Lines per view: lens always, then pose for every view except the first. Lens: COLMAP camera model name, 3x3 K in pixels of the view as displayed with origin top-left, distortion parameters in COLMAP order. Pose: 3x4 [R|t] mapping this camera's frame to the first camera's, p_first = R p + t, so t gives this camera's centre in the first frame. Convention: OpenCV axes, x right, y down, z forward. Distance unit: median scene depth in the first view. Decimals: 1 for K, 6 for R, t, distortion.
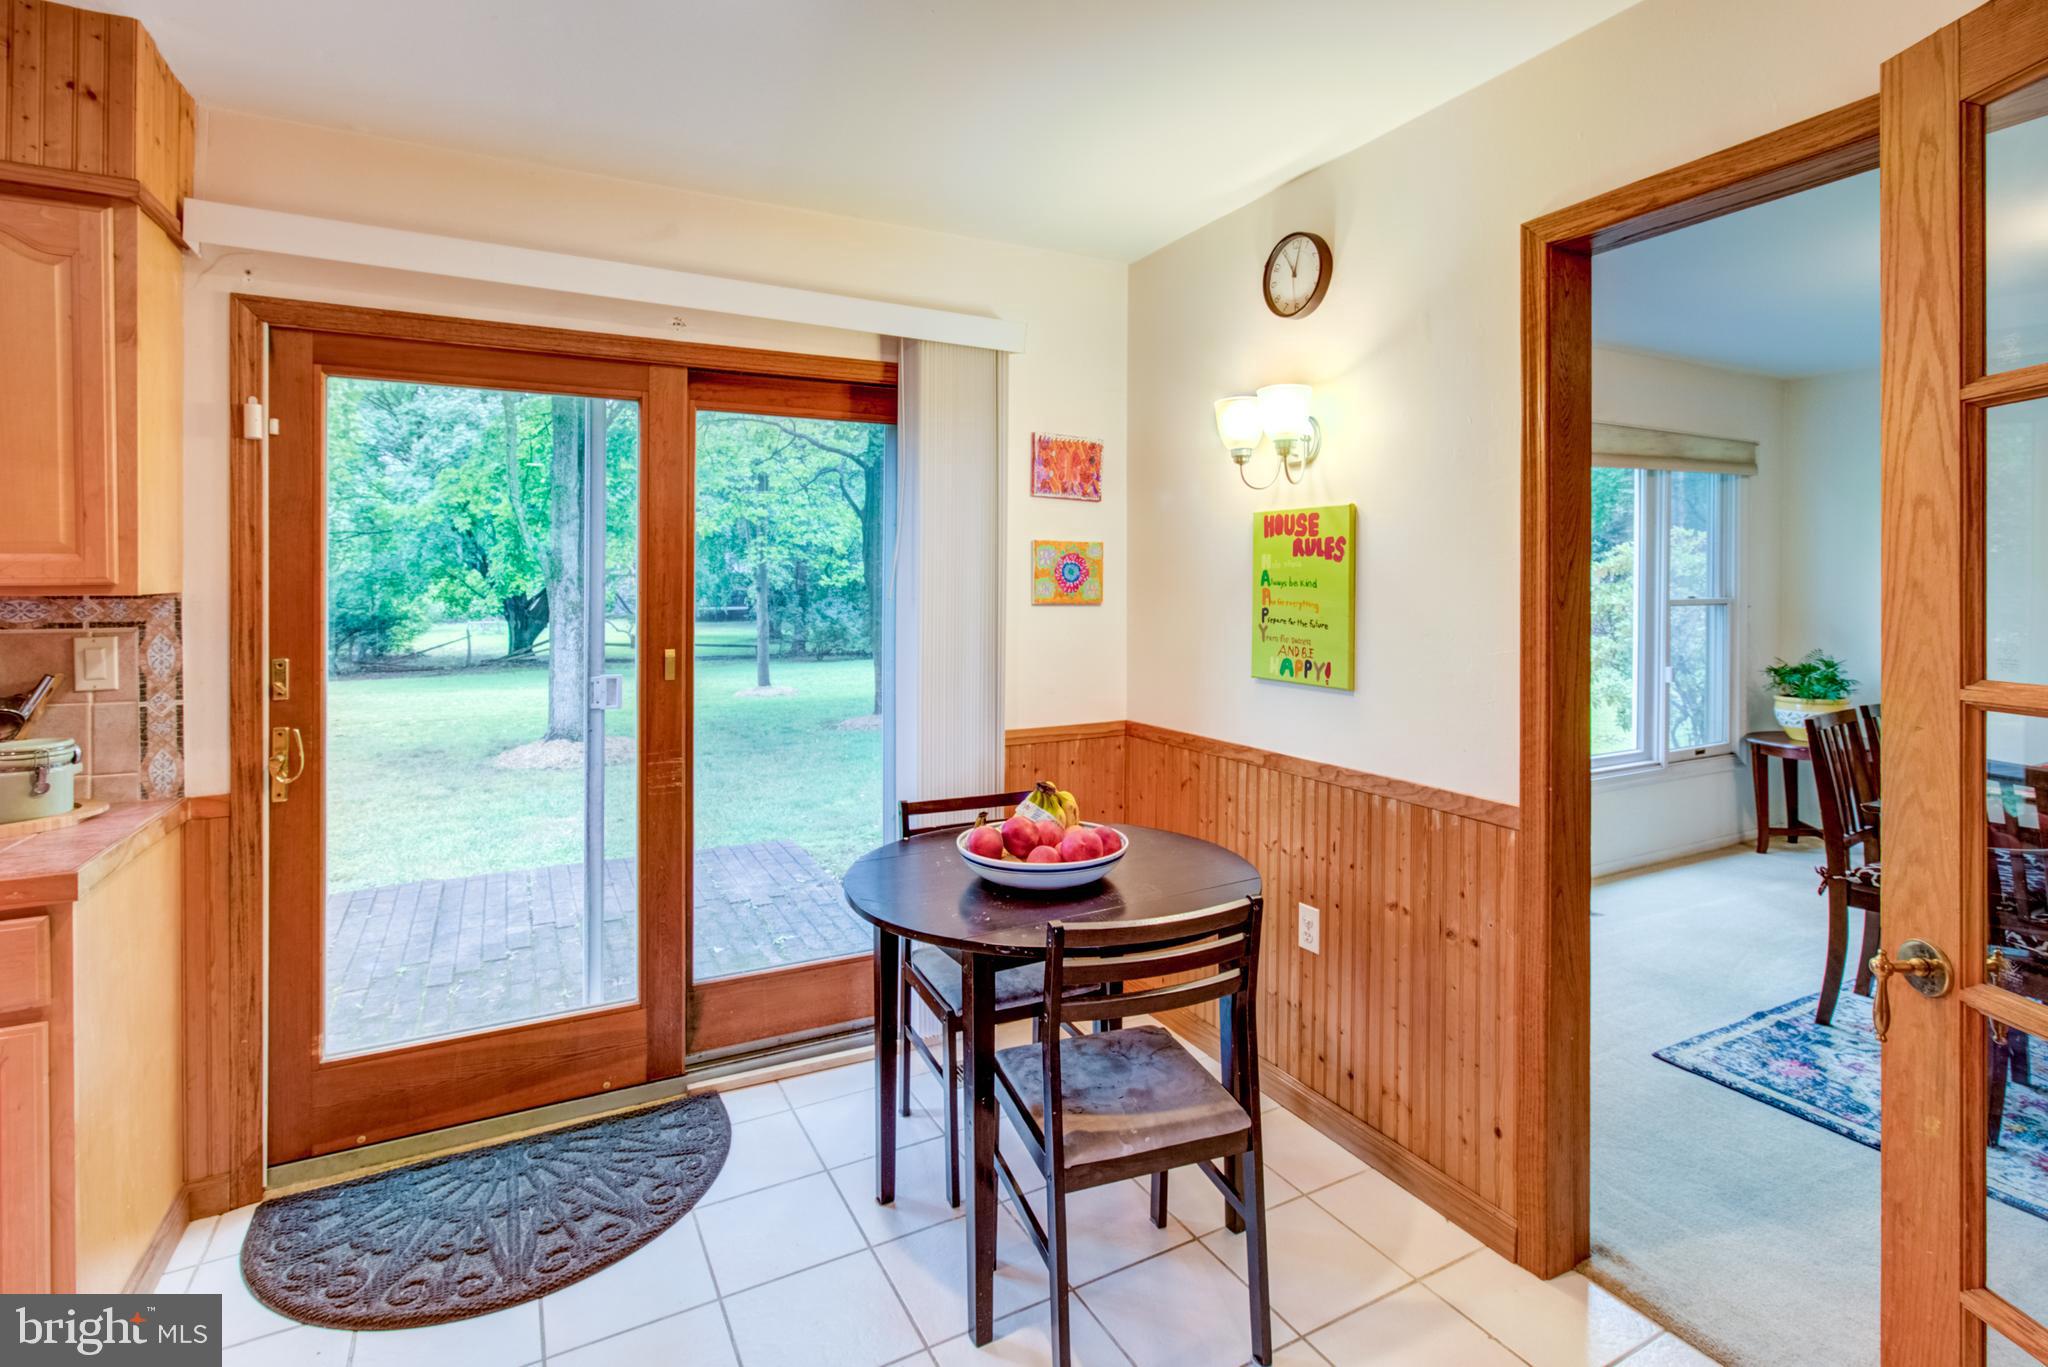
lens RADIAL K [[980.9, 0, 1027.2], [0, 980.9, 590.9], [0, 0, 1]] dist [0.001634, -0.000501]
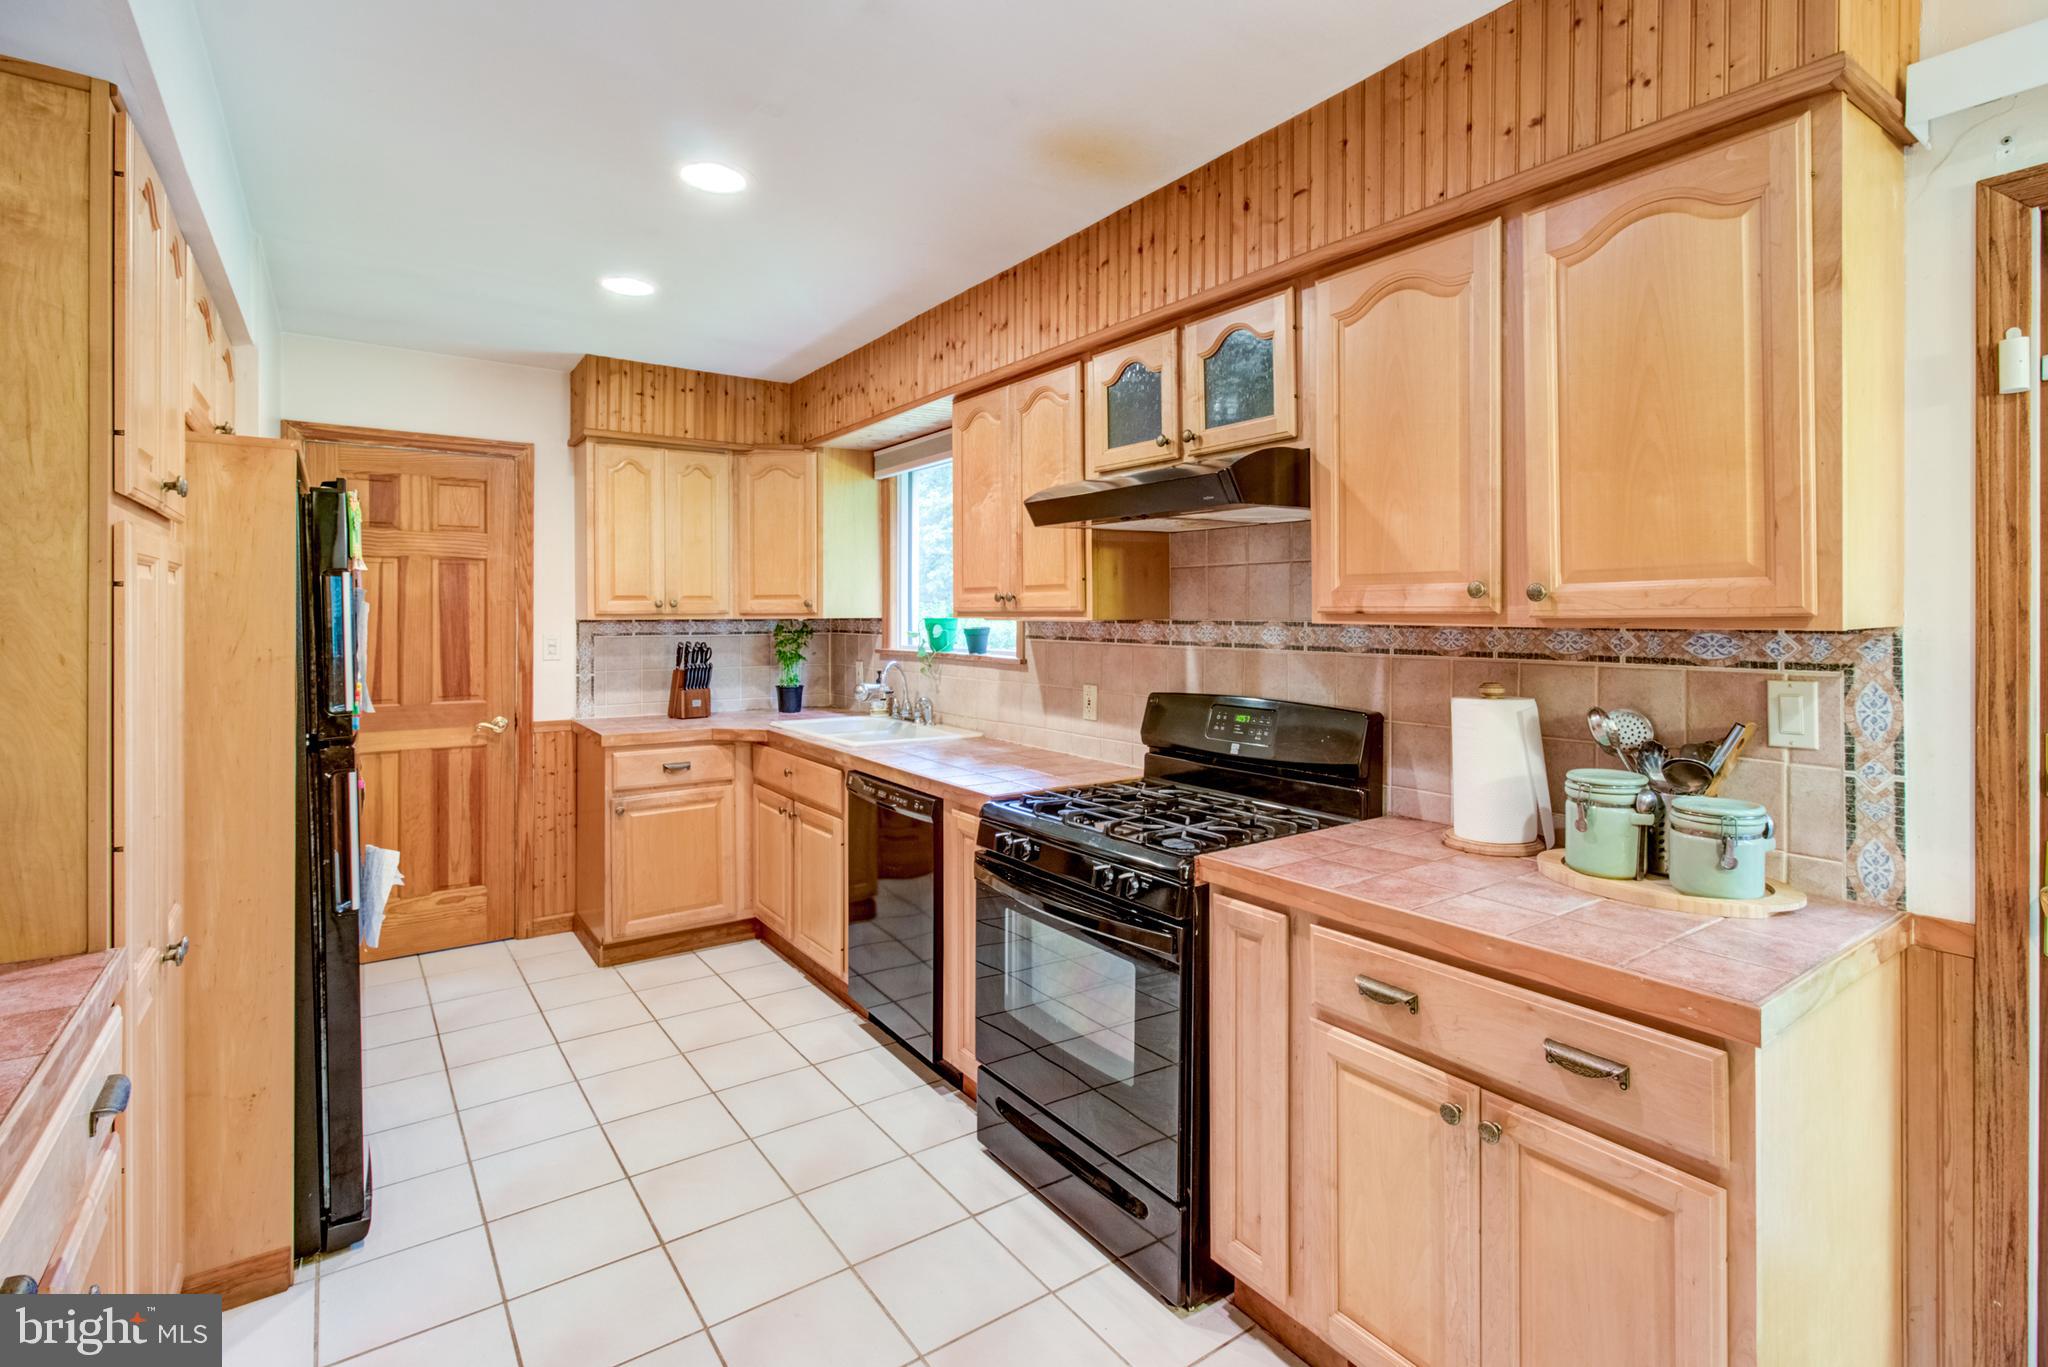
lens RADIAL K [[970.7, 0, 1017.8], [0, 970.7, 609.3], [0, 0, 1]] dist [-0.001023, -0.000570]
pose [[0.126474, -0.004386, -0.991960, -0.240583], [-0.005708, 0.999970, -0.005149, -0.003635], [0.991954, 0.006314, 0.126445, 0.269571]]
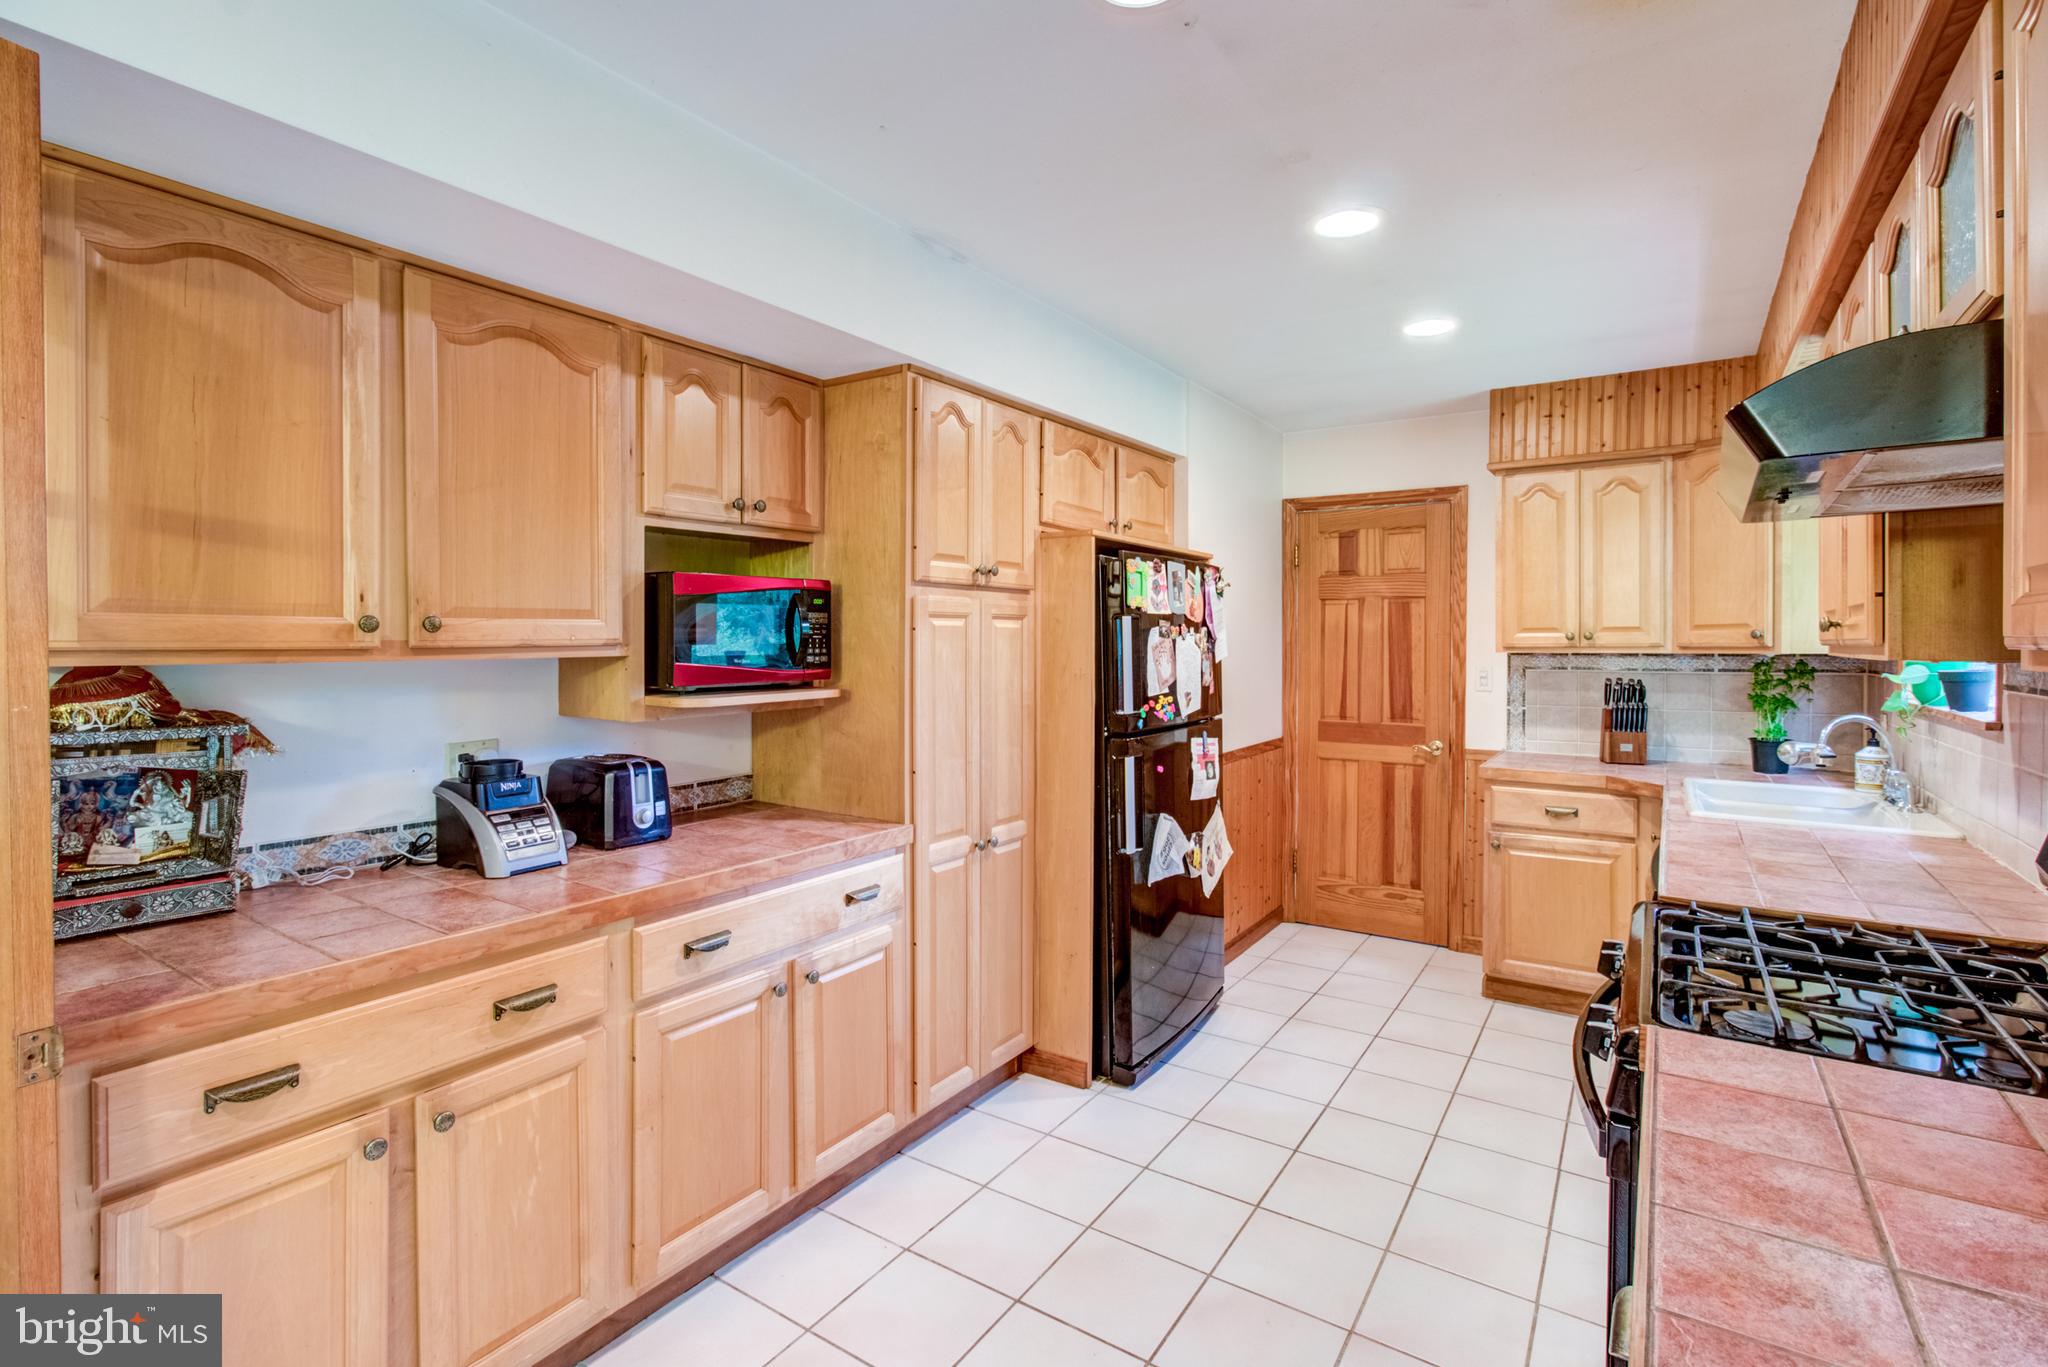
lens RADIAL K [[959.3, 0, 1031.9], [0, 959.3, 642.2], [0, 0, 1]] dist [-0.032304, 0.022126]
pose [[-0.884057, -0.004273, -0.467360, -0.426753], [-0.006023, 0.999979, 0.002250, -0.005606], [0.467341, 0.004804, -0.884064, 0.663153]]
